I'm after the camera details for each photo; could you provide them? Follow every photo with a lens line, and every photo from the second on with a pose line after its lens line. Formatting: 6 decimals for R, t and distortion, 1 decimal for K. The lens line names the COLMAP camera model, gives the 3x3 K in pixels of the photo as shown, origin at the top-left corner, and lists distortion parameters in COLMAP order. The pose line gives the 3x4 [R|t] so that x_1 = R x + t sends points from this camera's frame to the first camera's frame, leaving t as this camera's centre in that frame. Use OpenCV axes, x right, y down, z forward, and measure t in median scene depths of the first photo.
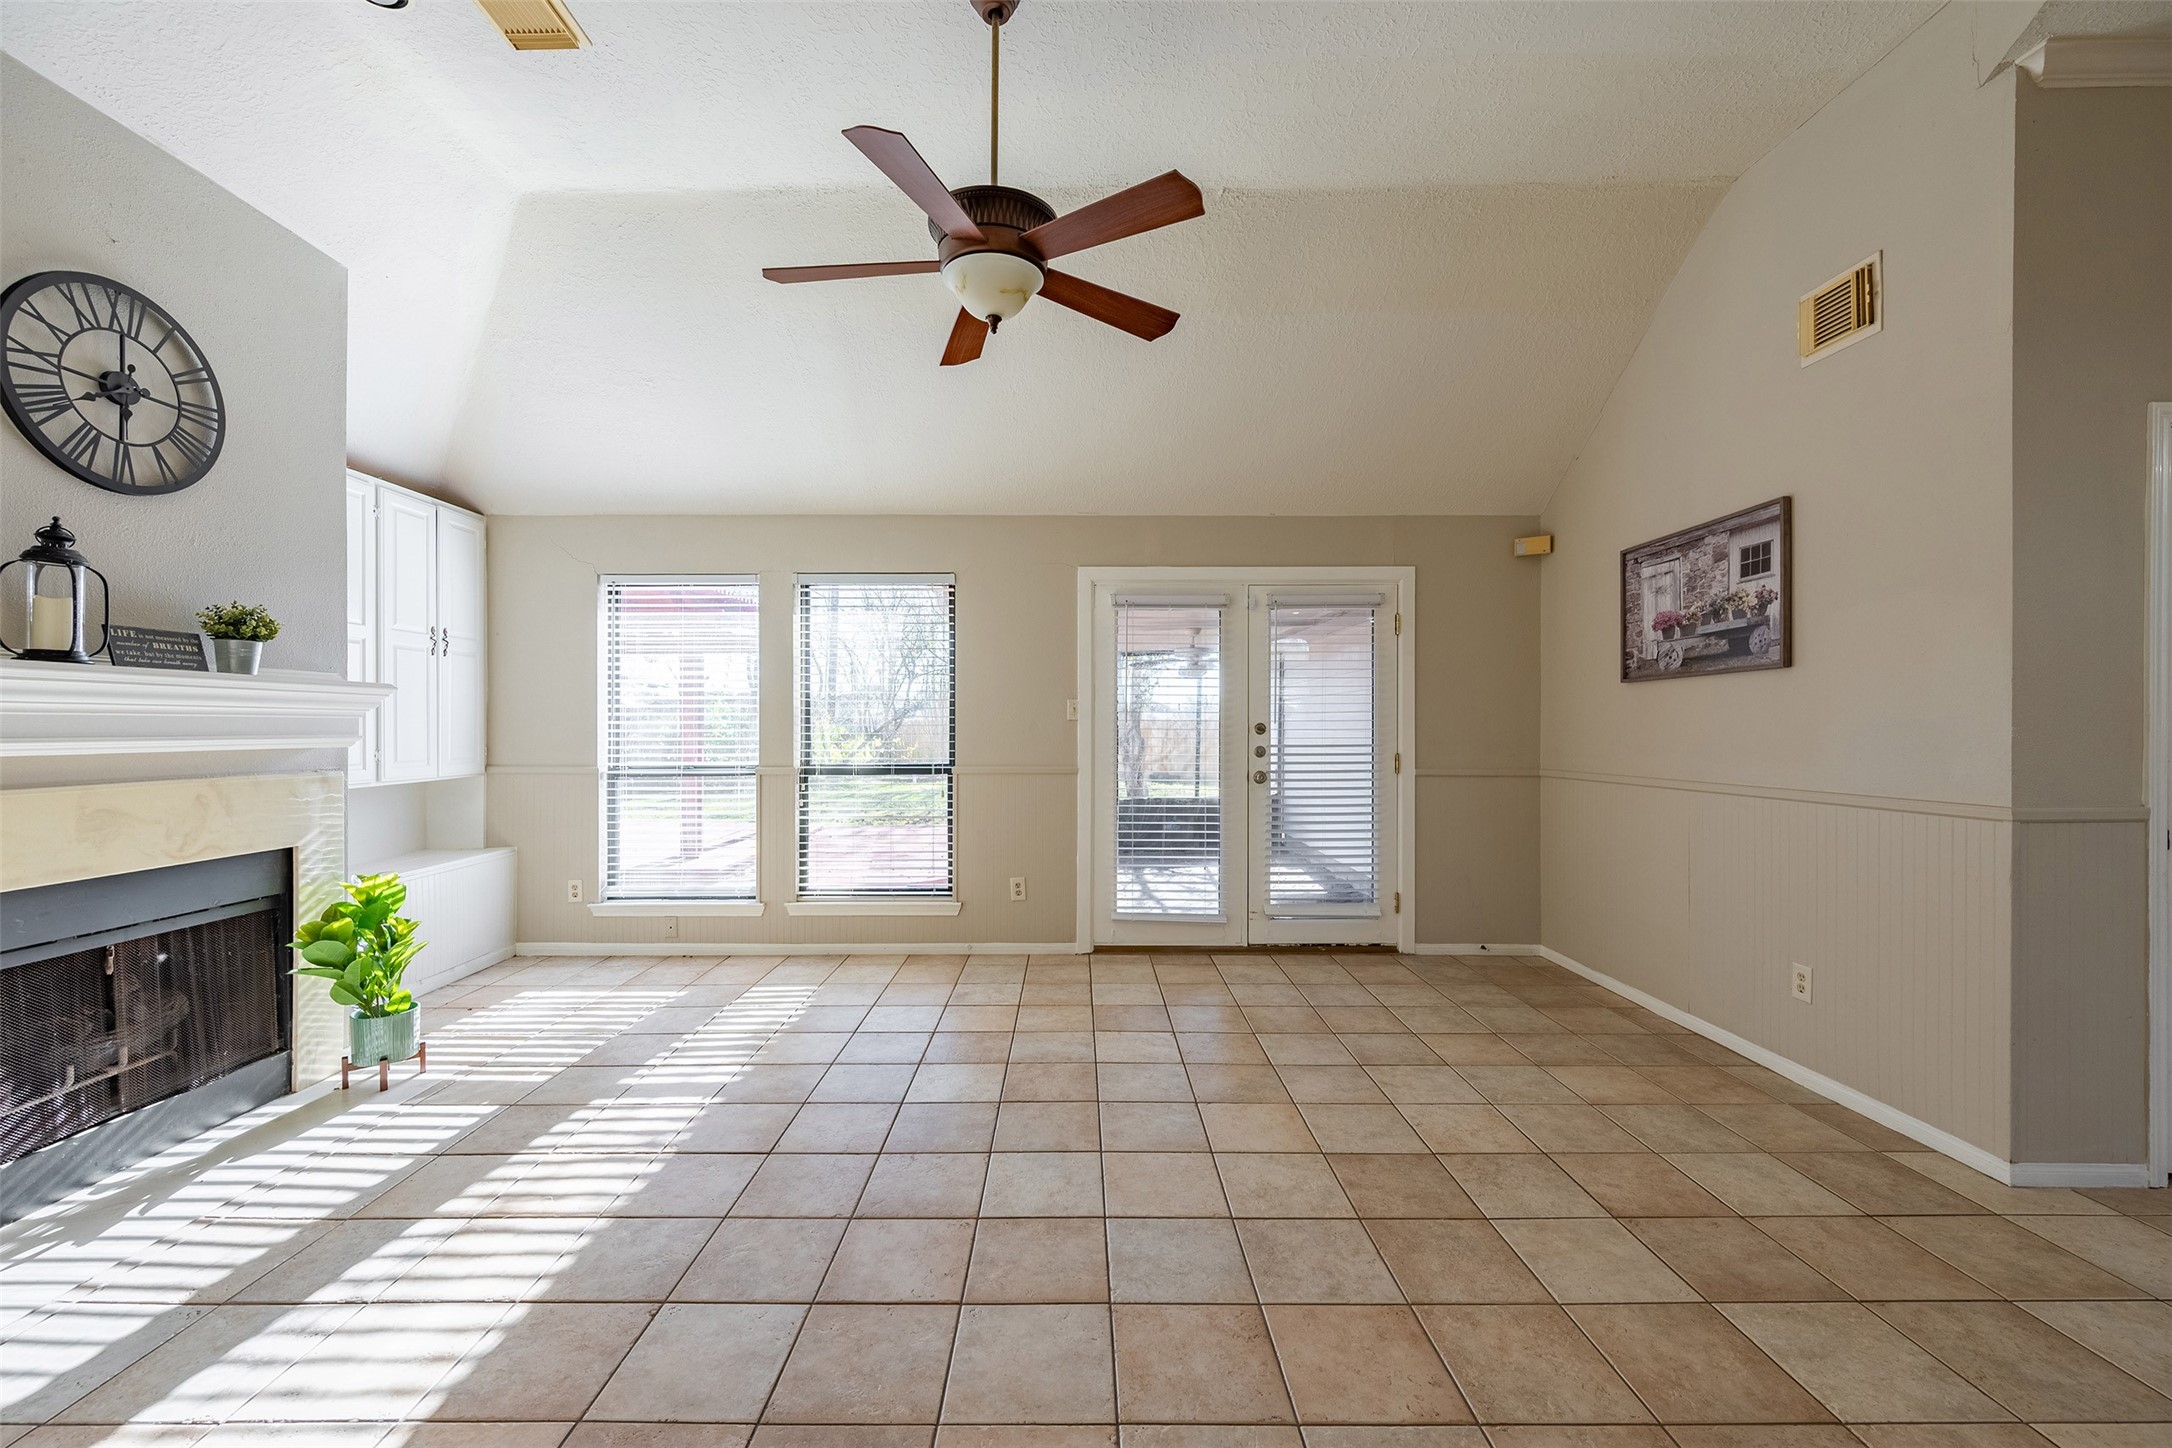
lens RADIAL K [[864.9, 0, 1079.0], [0, 864.9, 729.6], [0, 0, 1]] dist [-0.002173, -0.000130]
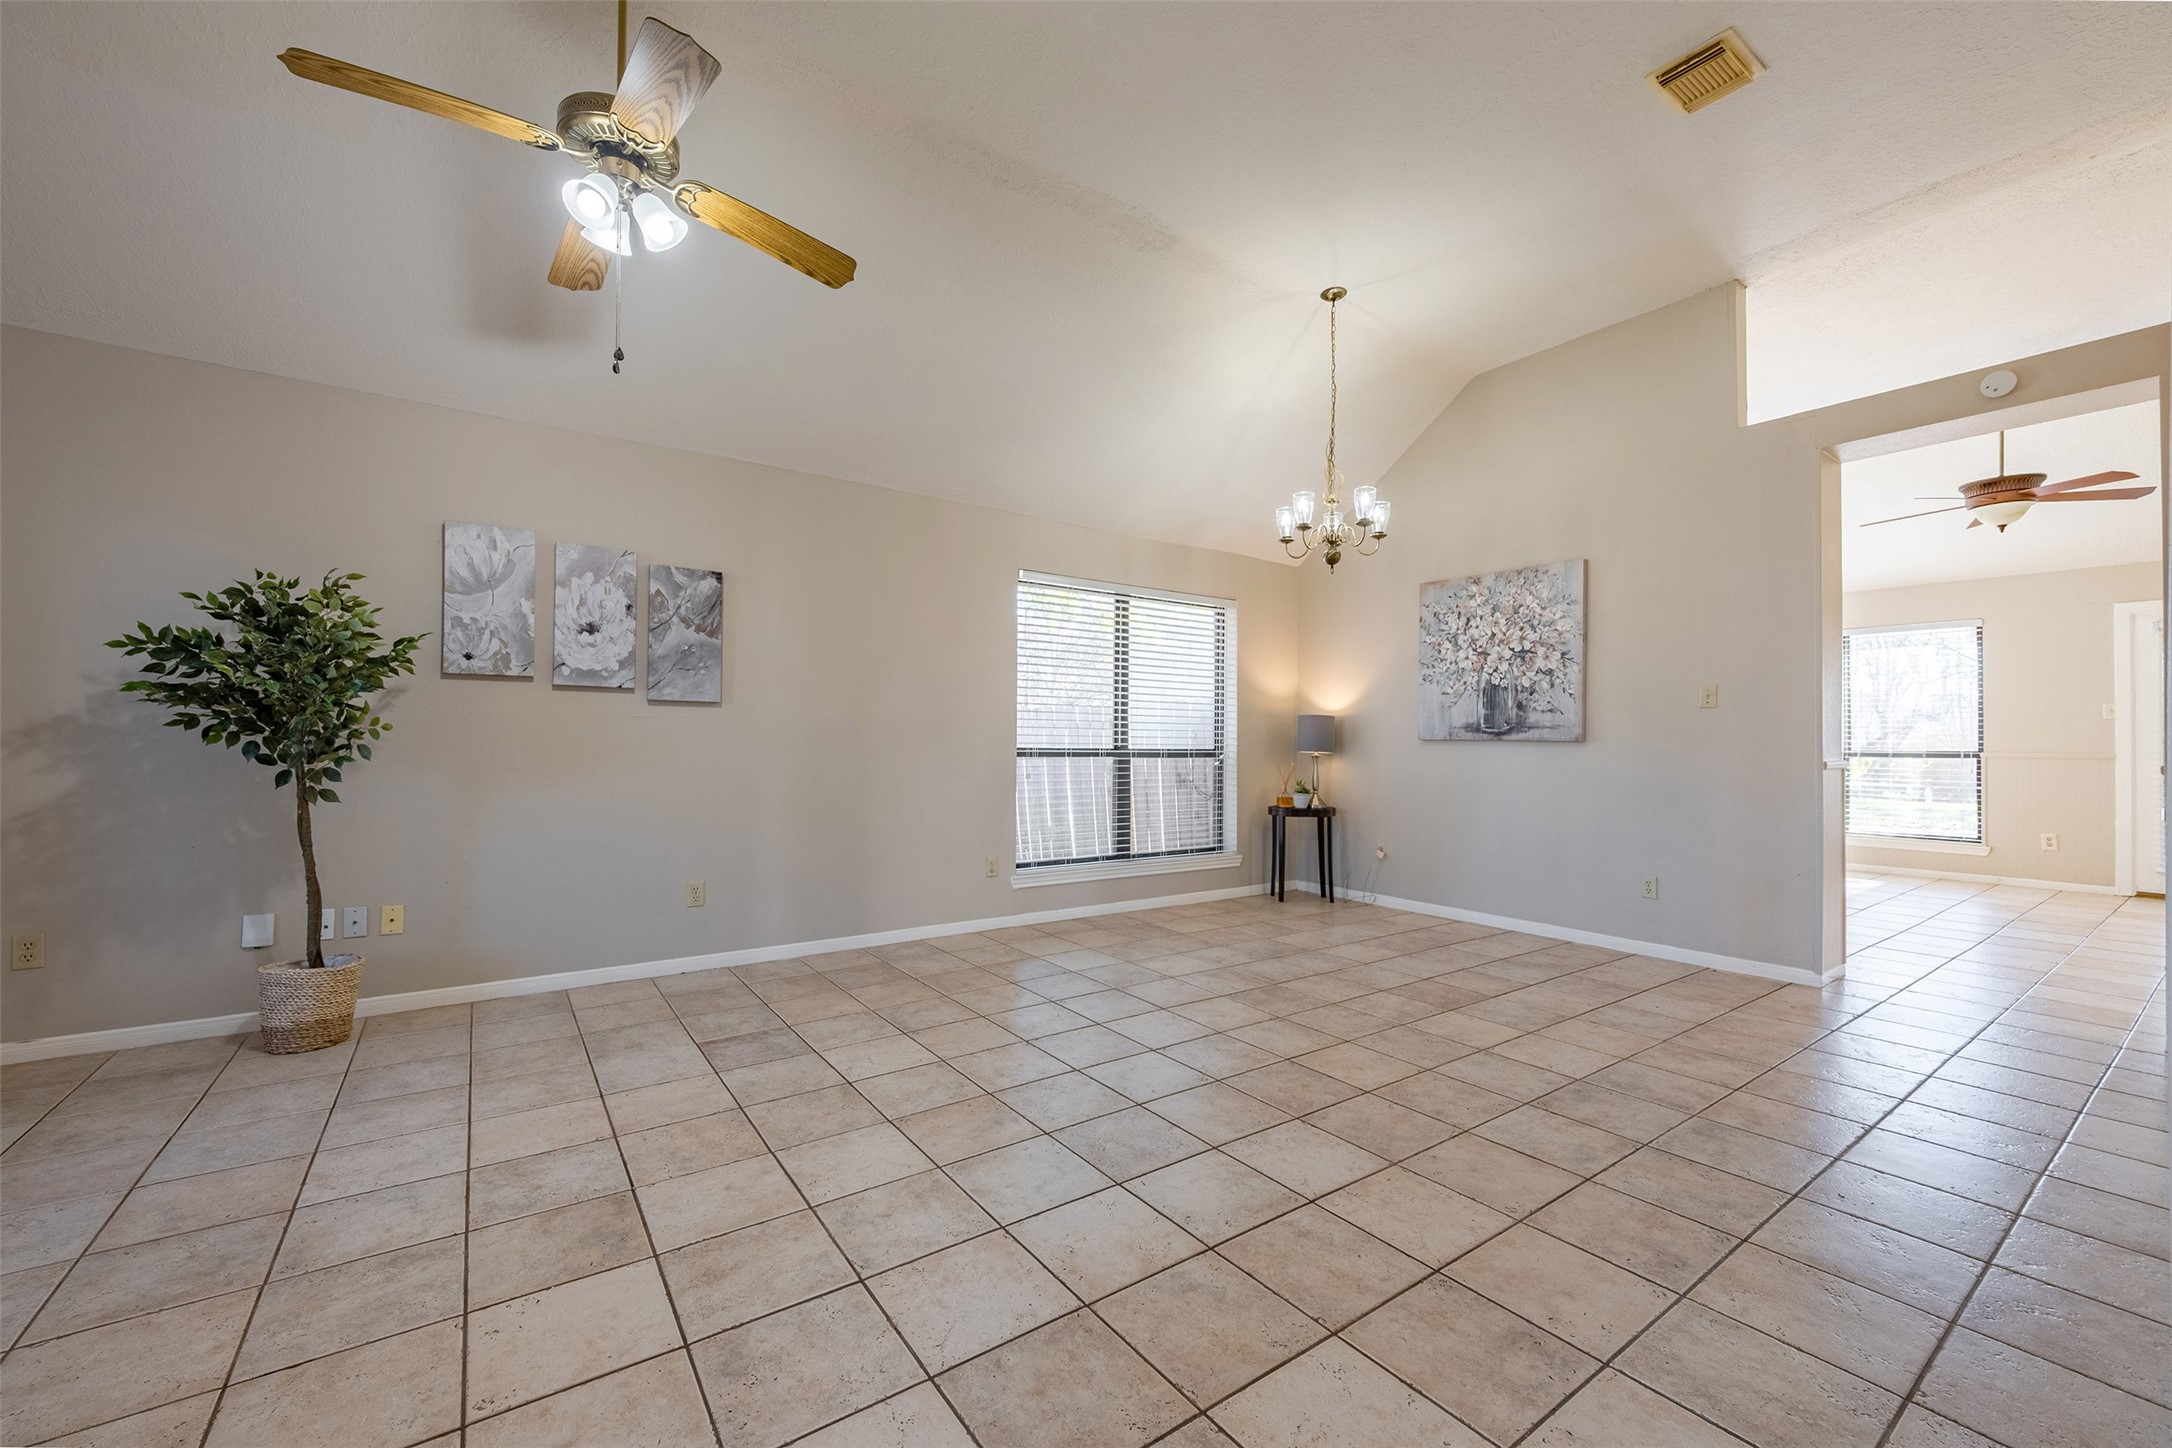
lens RADIAL K [[838.9, 0, 1102.4], [0, 838.9, 728.6], [0, 0, 1]] dist [-0.000679, -0.000120]
pose [[0.573339, -0.006922, -0.819289, 0.227276], [-0.009210, 0.999847, -0.014892, 0.052349], [0.819266, 0.016084, 0.573188, -1.430758]]
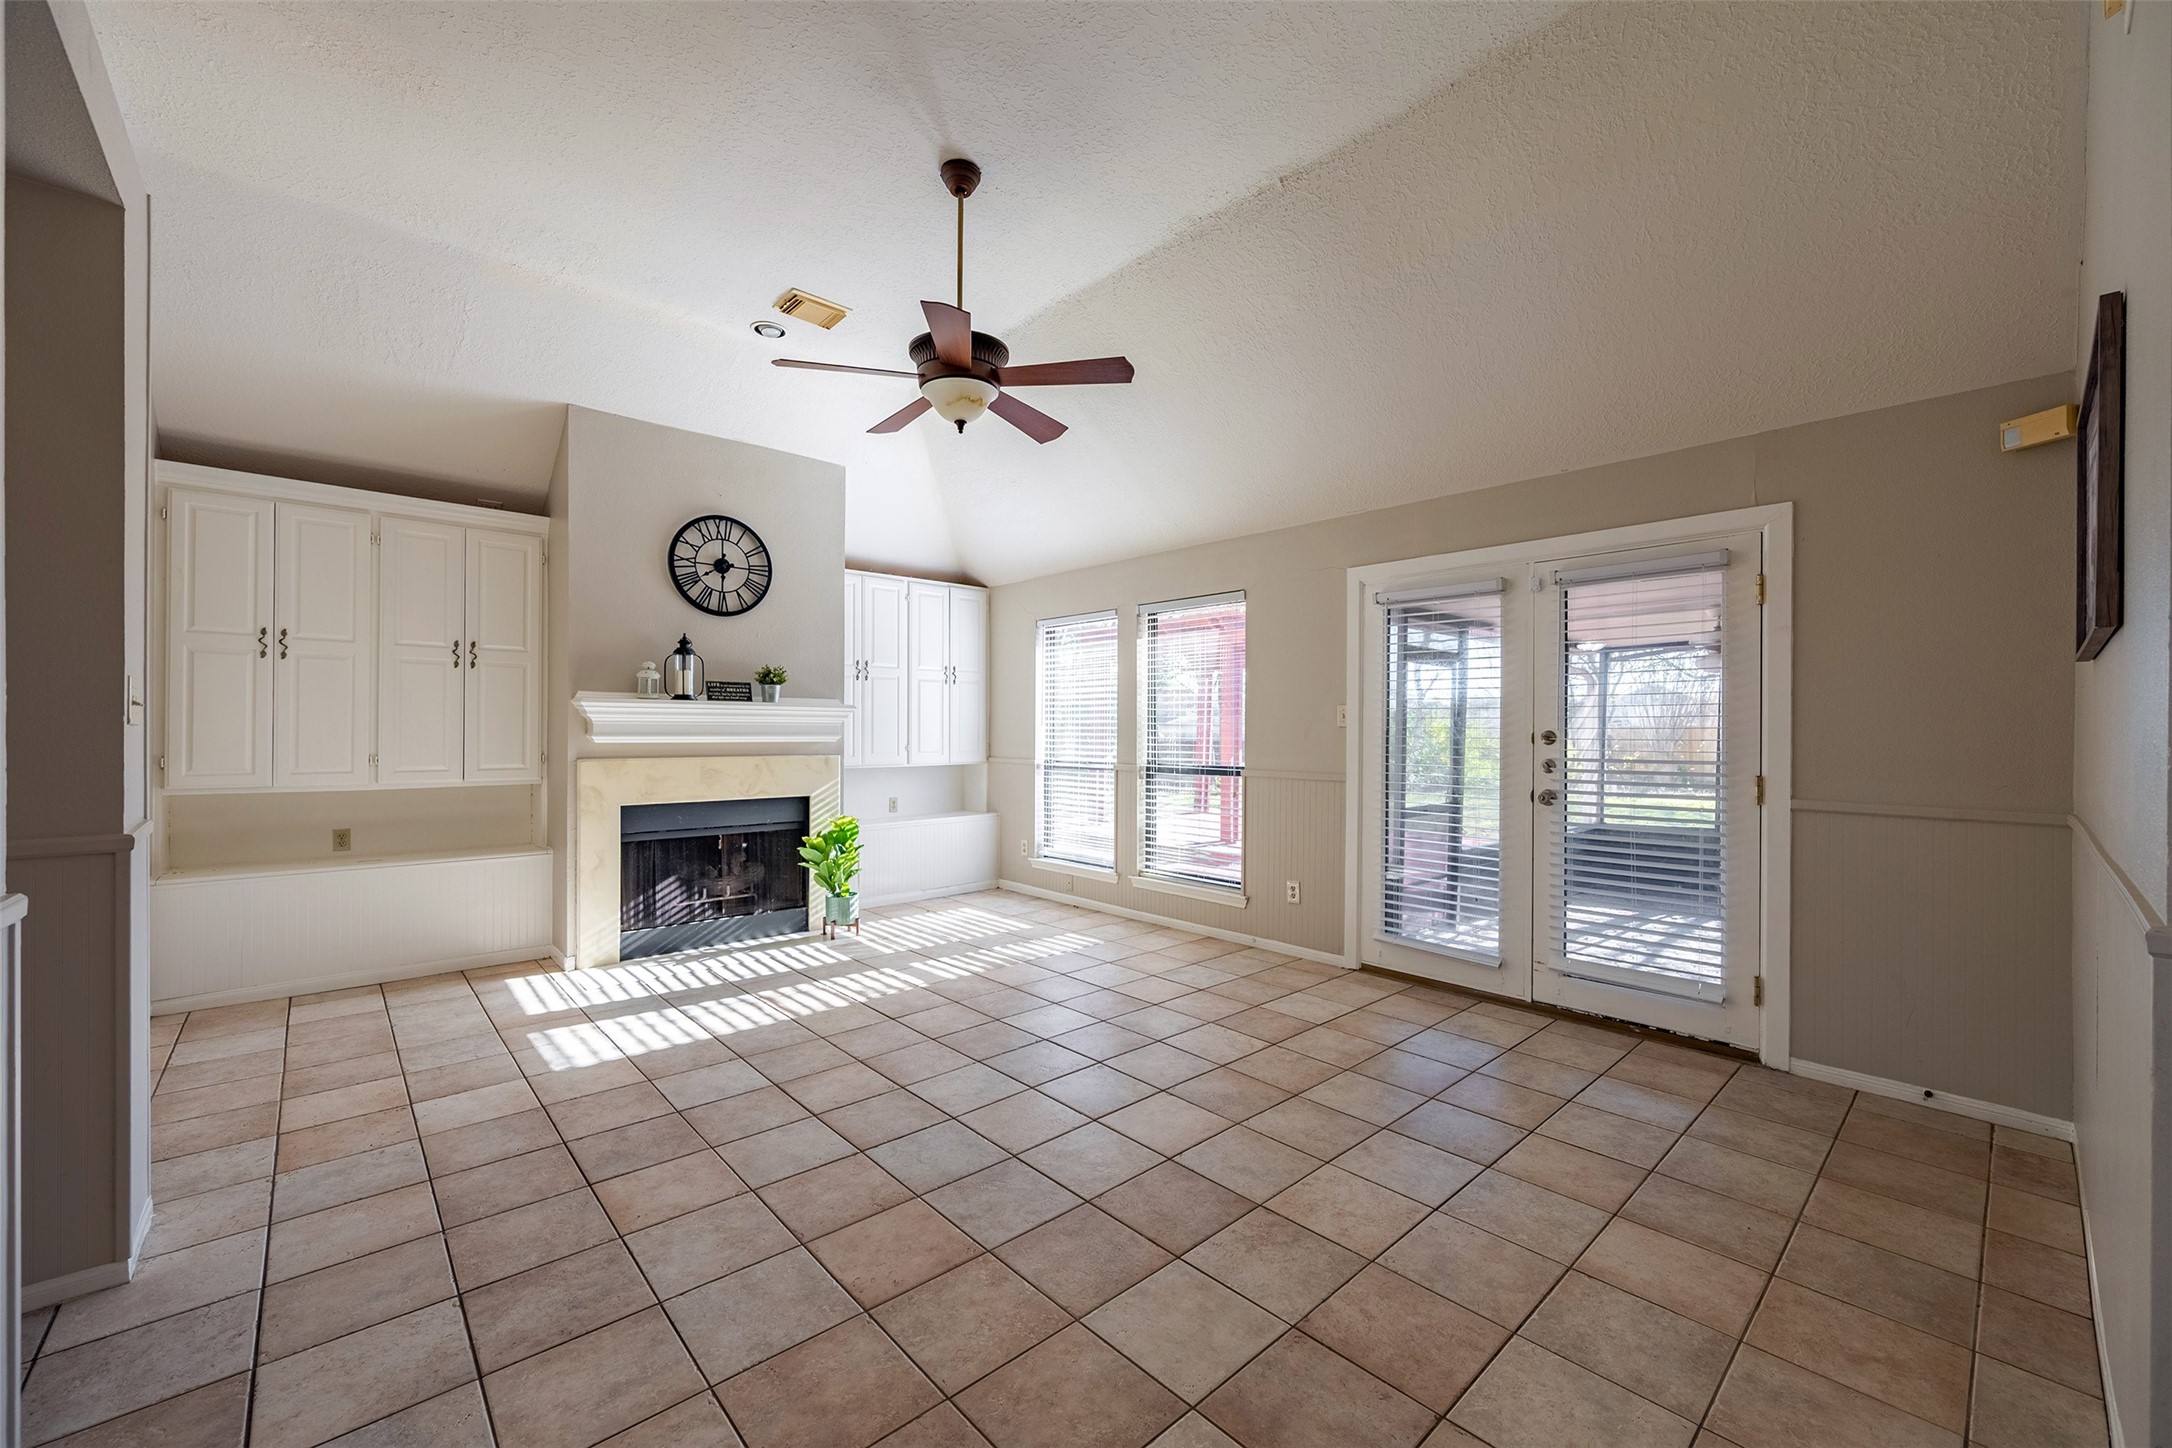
lens RADIAL K [[855.4, 0, 1082.3], [0, 855.4, 738.7], [0, 0, 1]] dist [-0.003790, -0.000346]
pose [[0.669153, 0.012312, -0.743023, 0.723586], [-0.008321, 0.999924, 0.009075, -0.005263], [0.743078, 0.000110, 0.669204, 0.197188]]
